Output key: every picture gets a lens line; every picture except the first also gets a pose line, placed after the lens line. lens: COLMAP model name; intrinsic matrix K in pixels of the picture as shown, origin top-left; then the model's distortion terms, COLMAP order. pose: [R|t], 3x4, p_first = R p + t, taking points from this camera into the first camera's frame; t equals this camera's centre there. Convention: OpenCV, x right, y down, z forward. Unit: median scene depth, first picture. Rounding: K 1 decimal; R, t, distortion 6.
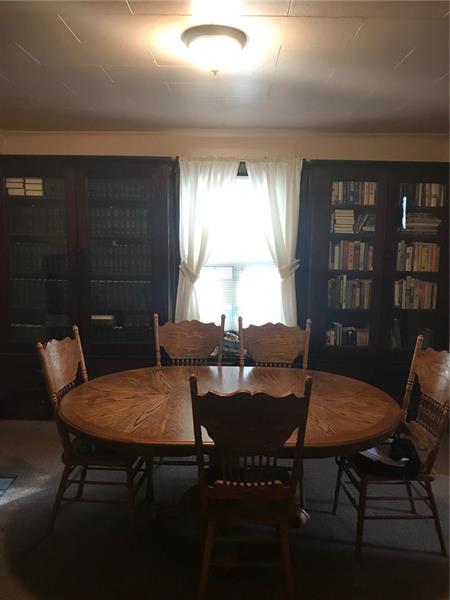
lens RADIAL K [[490.0, 0, 223.6], [0, 490.0, 301.2], [0, 0, 1]] dist [0.026206, -0.020851]
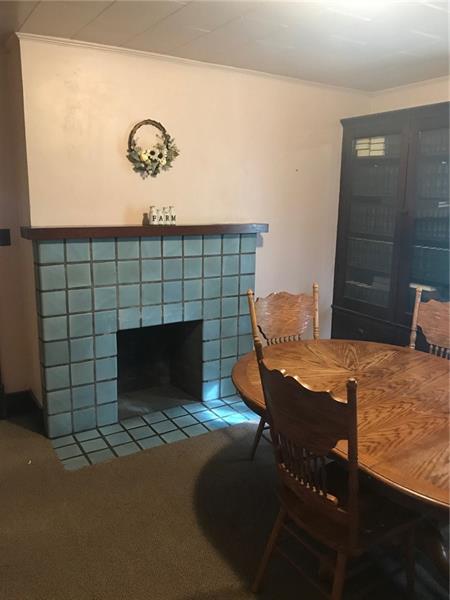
lens RADIAL K [[490.0, 0, 223.8], [0, 490.0, 298.9], [0, 0, 1]] dist [0.026206, -0.020851]
pose [[0.541310, 0.174976, -0.822415, 0.383971], [-0.123766, 0.984034, 0.127899, -0.021824], [0.831664, 0.032554, 0.554324, 0.242964]]
